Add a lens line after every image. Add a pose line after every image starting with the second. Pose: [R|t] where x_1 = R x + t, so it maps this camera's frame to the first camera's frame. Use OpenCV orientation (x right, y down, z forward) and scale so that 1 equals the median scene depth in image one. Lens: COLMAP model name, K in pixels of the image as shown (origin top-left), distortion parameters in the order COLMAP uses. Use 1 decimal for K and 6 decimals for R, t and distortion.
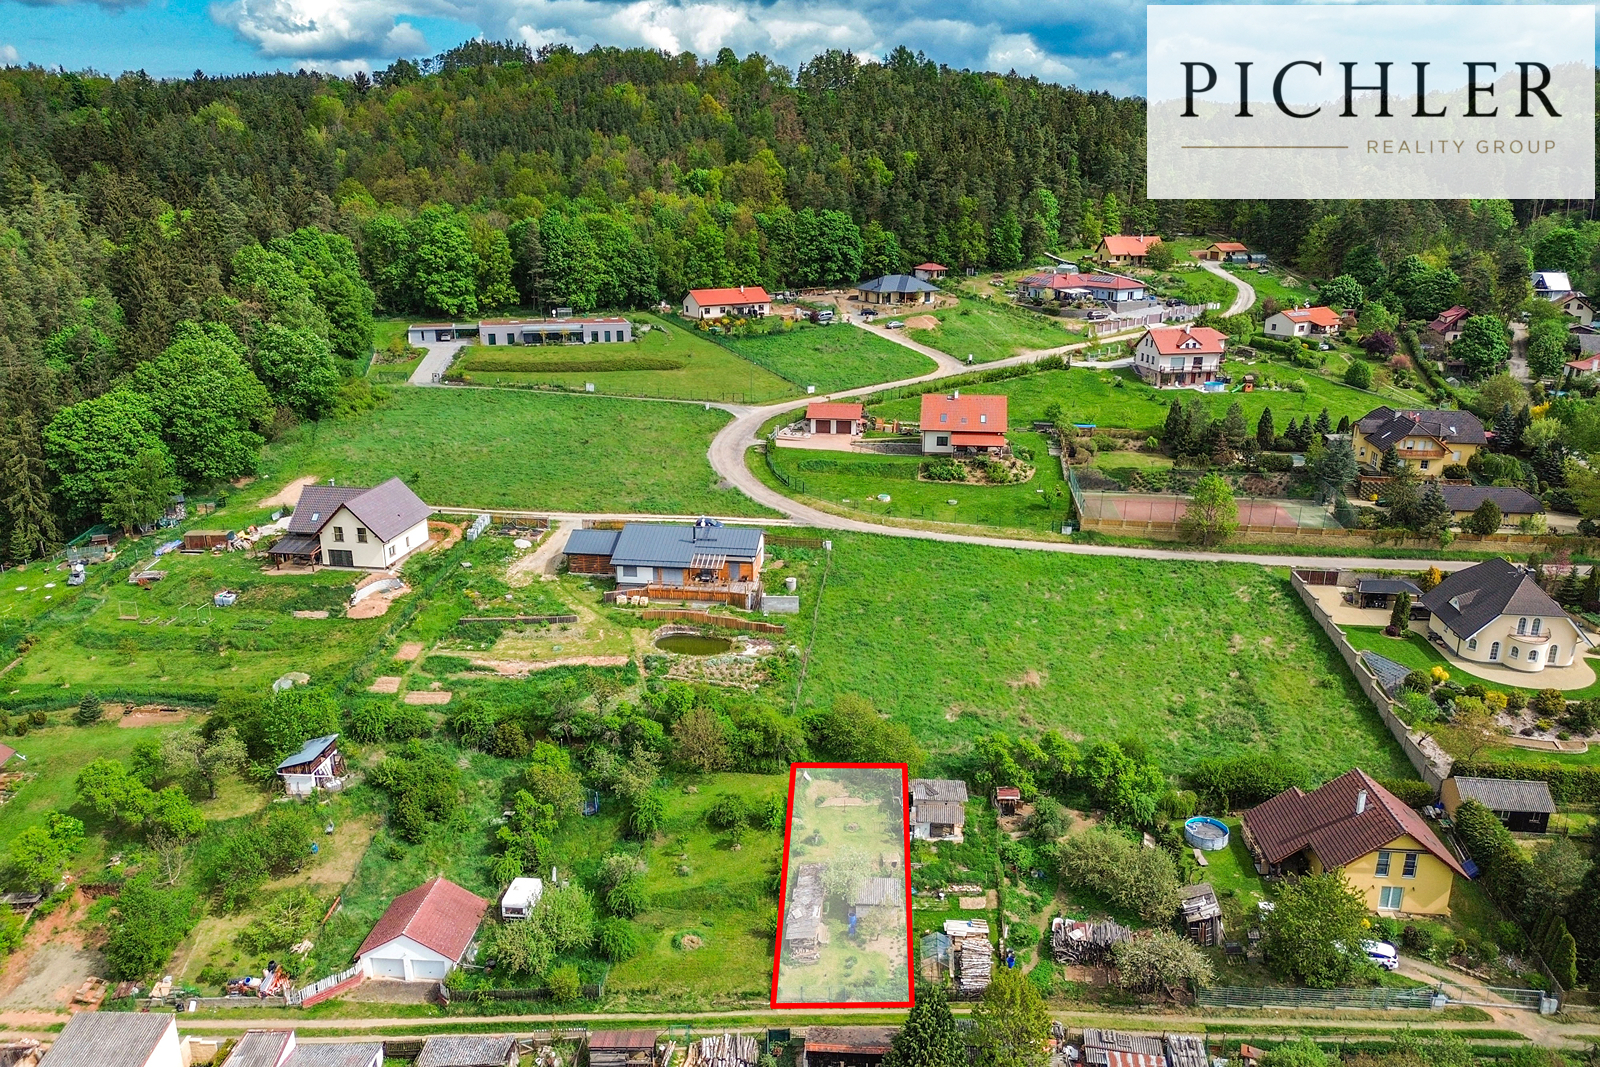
lens RADIAL K [[1126.0, 0, 800.0], [0, 1126.0, 533.5], [0, 0, 1]] dist [0.082694, -0.083965]
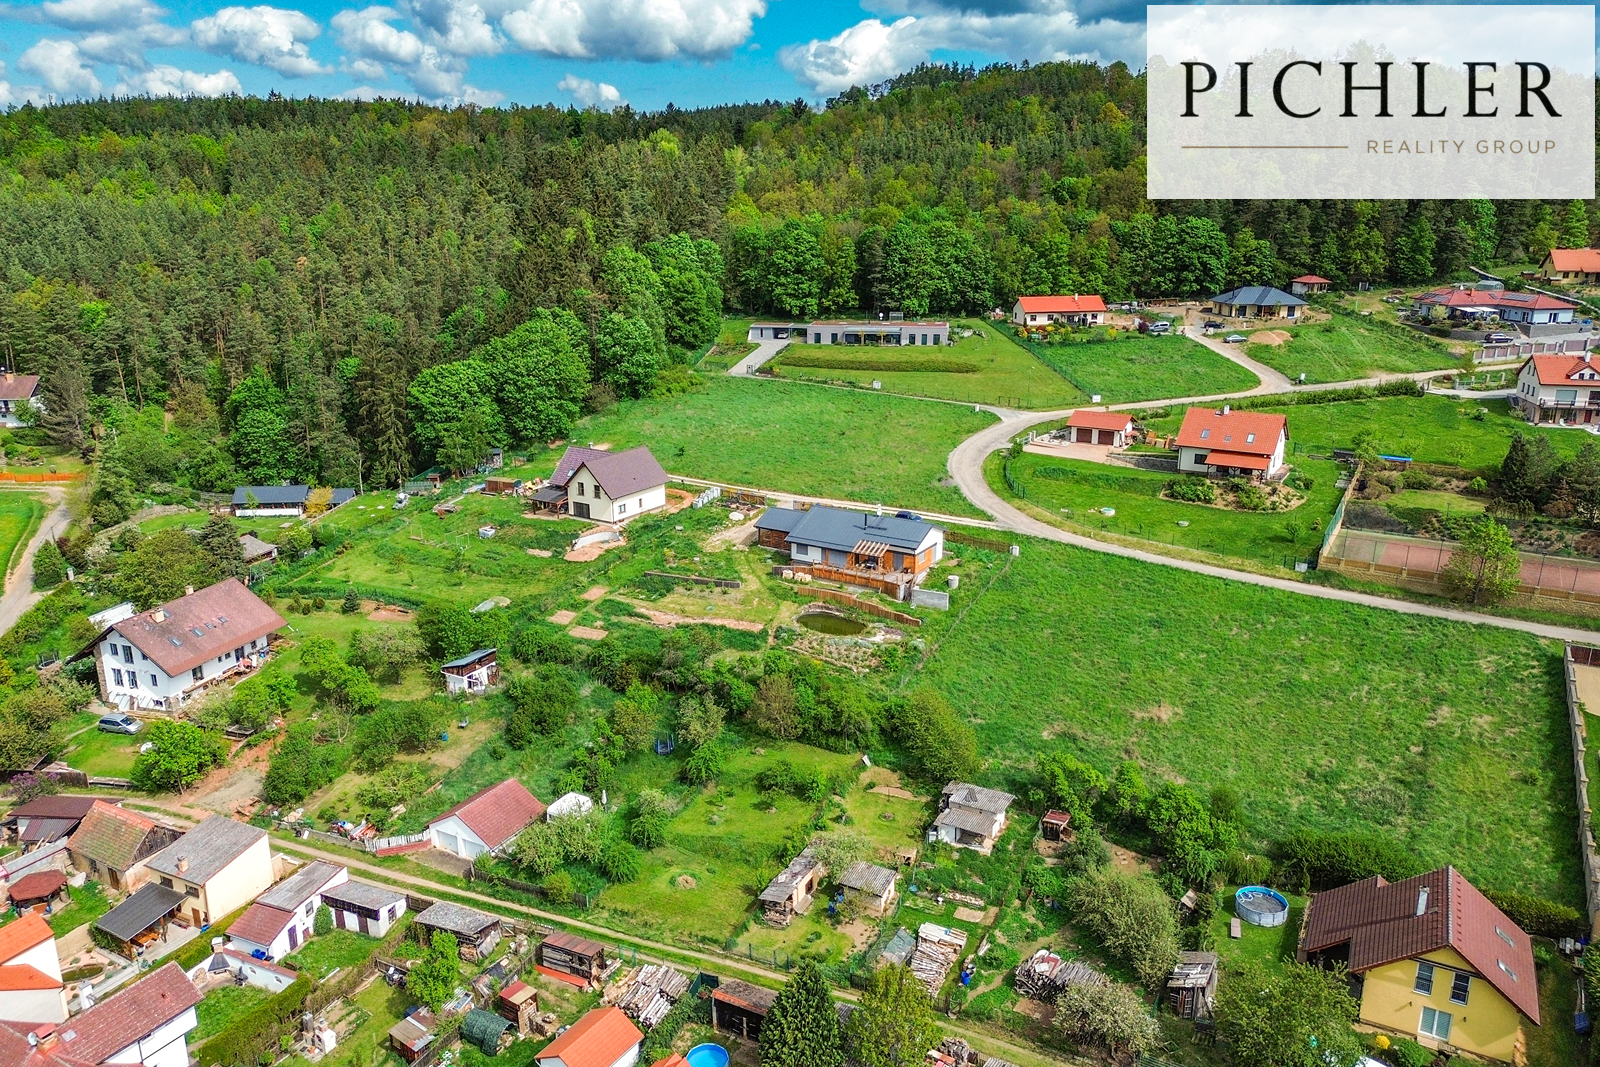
lens RADIAL K [[1126.0, 0, 800.0], [0, 1126.0, 533.5], [0, 0, 1]] dist [0.082694, -0.083965]
pose [[0.914427, 0.109949, -0.389532, 0.224788], [-0.117105, 0.993105, 0.005408, 0.012131], [0.387440, 0.040671, 0.920997, 0.034999]]
